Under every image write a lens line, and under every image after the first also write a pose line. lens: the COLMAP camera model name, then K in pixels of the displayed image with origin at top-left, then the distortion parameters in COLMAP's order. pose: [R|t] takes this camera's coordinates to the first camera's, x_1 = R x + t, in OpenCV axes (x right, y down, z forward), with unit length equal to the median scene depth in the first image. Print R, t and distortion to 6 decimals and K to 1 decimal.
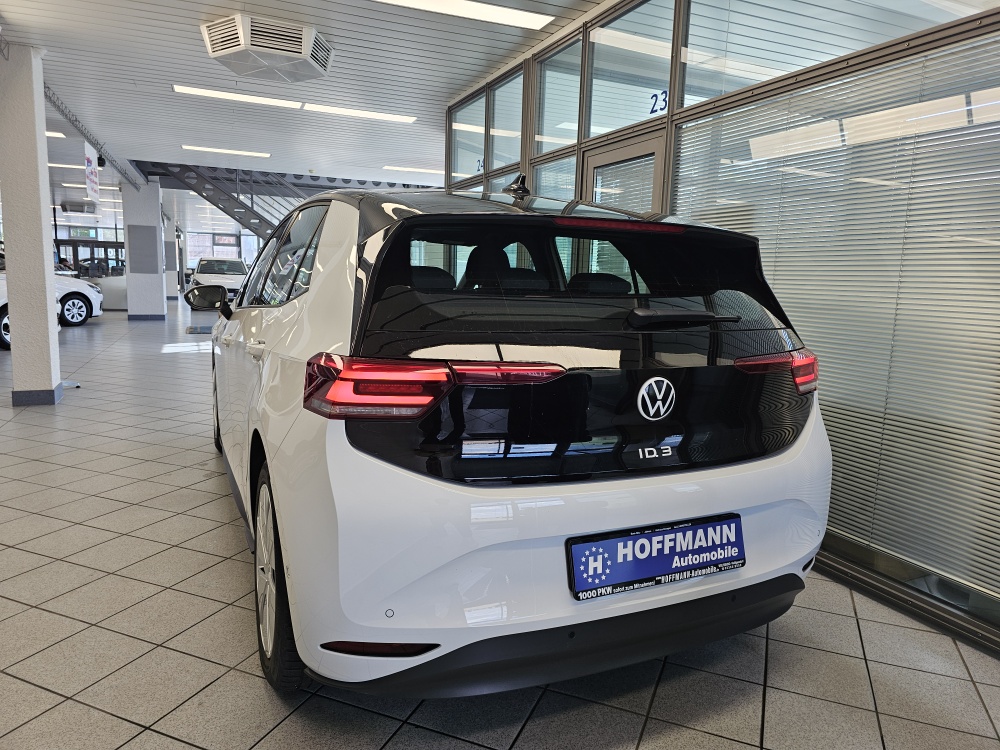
lens RADIAL K [[674.2, 0, 502.4], [0, 674.2, 358.0], [0, 0, 1]] dist [0.049166, -0.050187]
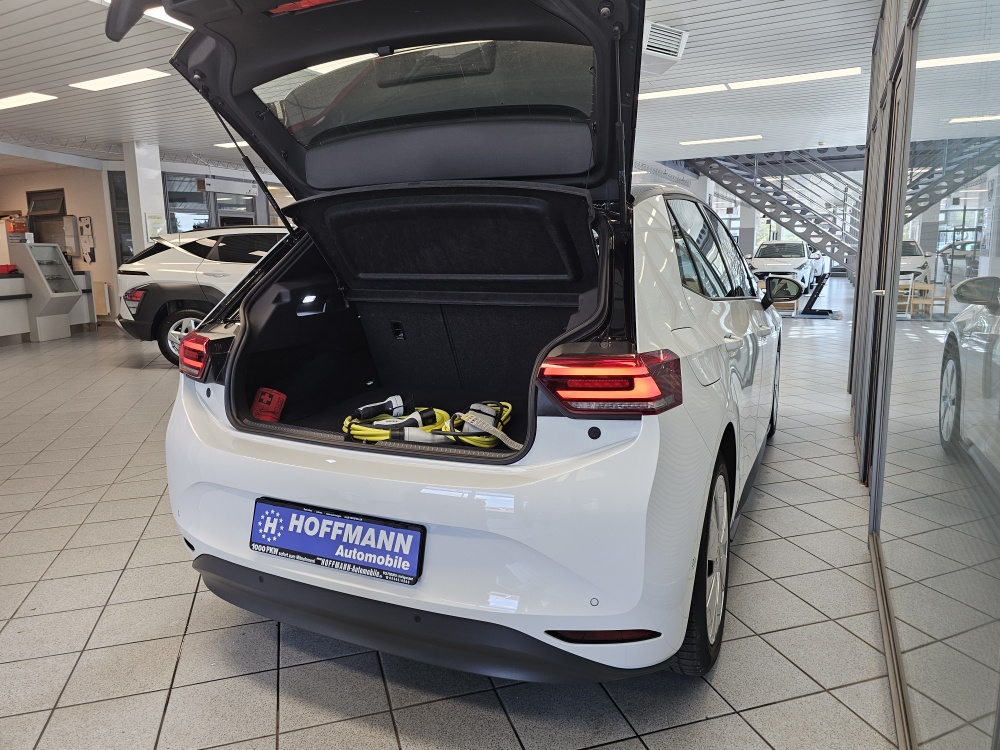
lens RADIAL K [[674.2, 0, 503.8], [0, 674.2, 347.2], [0, 0, 1]] dist [0.049166, -0.050187]
pose [[0.625140, 0.063059, -0.777961, 1.164942], [-0.055522, 0.997799, 0.036263, -0.050075], [0.778535, 0.020525, 0.627265, 0.549842]]
